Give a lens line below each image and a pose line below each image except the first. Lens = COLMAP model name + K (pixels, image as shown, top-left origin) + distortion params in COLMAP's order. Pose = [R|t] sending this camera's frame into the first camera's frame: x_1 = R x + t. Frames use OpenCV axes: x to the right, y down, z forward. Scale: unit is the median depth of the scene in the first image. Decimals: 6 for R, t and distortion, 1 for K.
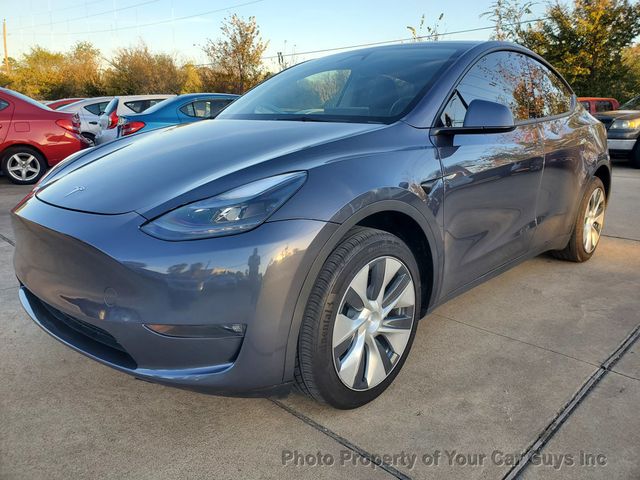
lens RADIAL K [[493.4, 0, 327.3], [0, 493.4, 238.3], [0, 0, 1]] dist [0.012689, 0.011302]
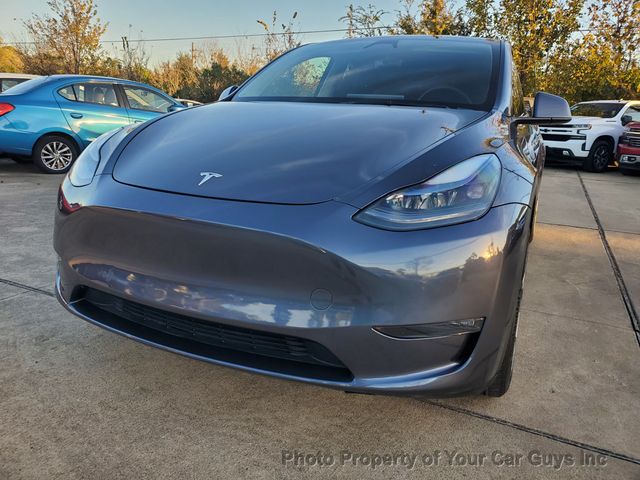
lens RADIAL K [[489.6, 0, 327.6], [0, 489.6, 239.5], [0, 0, 1]] dist [0.010744, 0.009886]
pose [[0.949645, -0.044342, 0.310174, -0.061160], [0.040786, 0.999007, 0.017942, -0.000166], [-0.310661, -0.004388, 0.950511, 0.017717]]
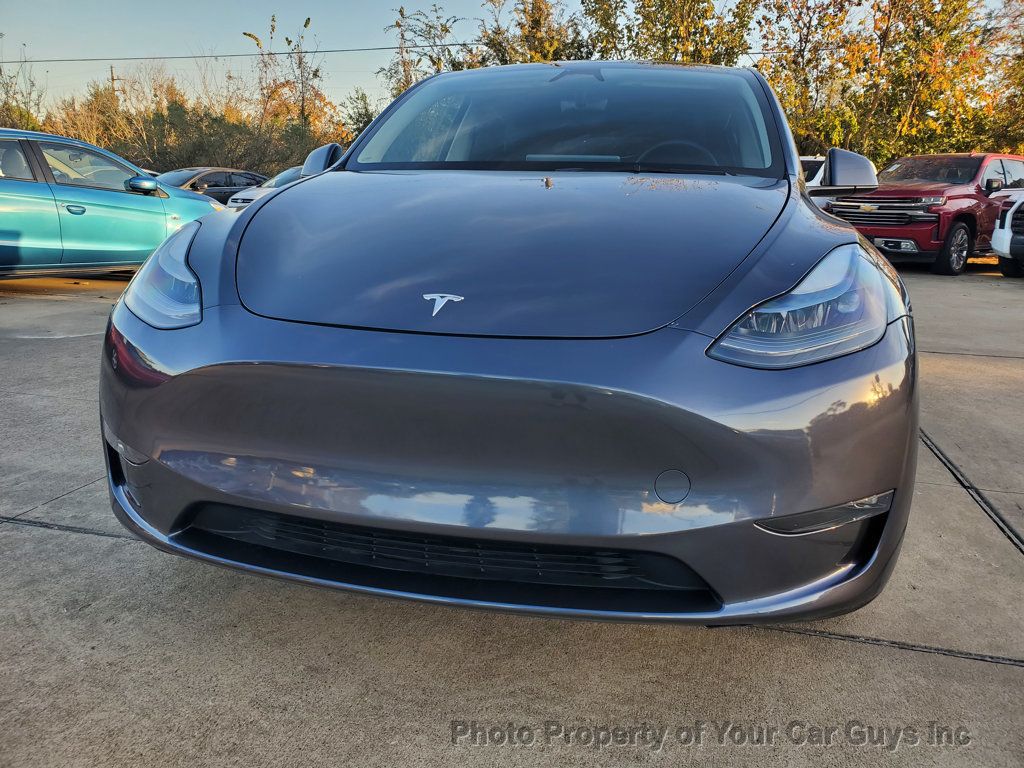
lens RADIAL K [[781.9, 0, 523.6], [0, 781.9, 376.1], [0, 0, 1]] dist [-0.000068, 0.026025]
pose [[0.868751, -0.108454, 0.483227, -0.087231], [0.109672, 0.993632, 0.025838, -0.003816], [-0.482952, 0.030550, 0.875114, 0.029609]]
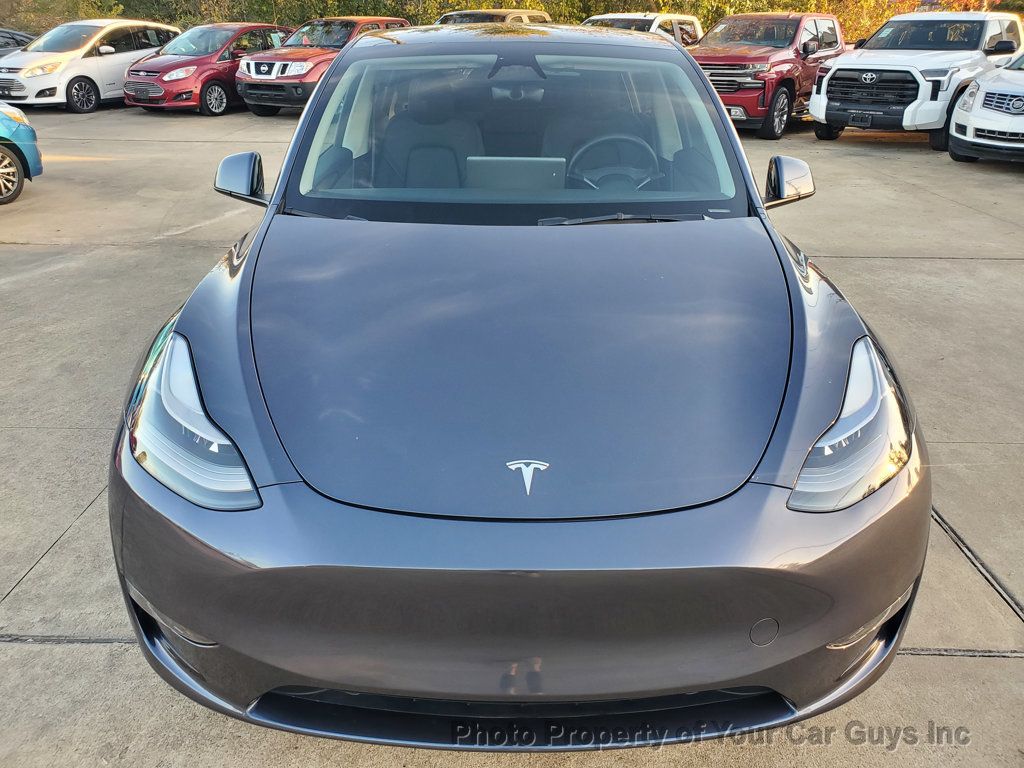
lens RADIAL K [[774.0, 0, 515.2], [0, 774.0, 381.4], [0, 0, 1]] dist [0.022387, 0.003888]
pose [[0.736784, -0.284831, 0.613205, -0.102293], [0.162776, 0.954985, 0.248007, -0.040337], [-0.656242, -0.082912, 0.749982, 0.046665]]
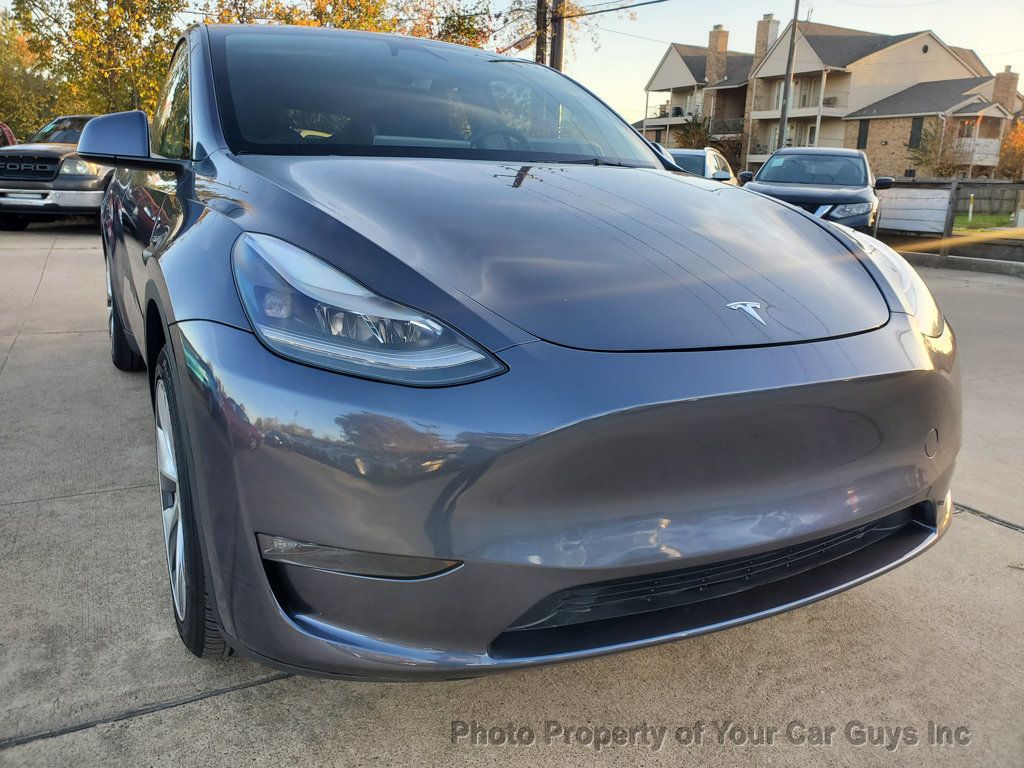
lens RADIAL K [[788.2, 0, 514.1], [0, 788.2, 381.8], [0, 0, 1]] dist [0.005570, 0.006559]
pose [[0.339592, -0.239575, 0.909550, -0.138207], [0.201776, 0.963059, 0.178334, -0.022713], [-0.918675, 0.122965, 0.375388, 0.099151]]
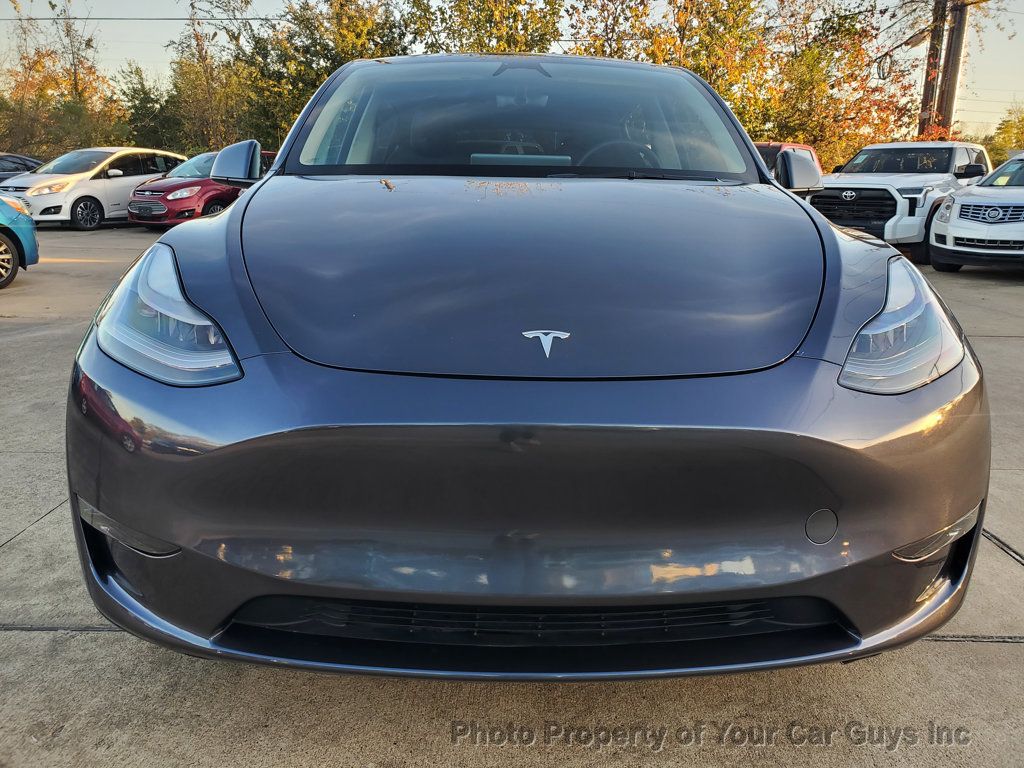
lens RADIAL K [[783.4, 0, 524.1], [0, 783.4, 383.2], [0, 0, 1]] dist [0.010744, 0.009886]
pose [[0.723196, -0.173504, 0.668494, -0.105252], [0.158053, 0.983820, 0.084360, -0.013037], [-0.672315, 0.044649, 0.738918, 0.053736]]
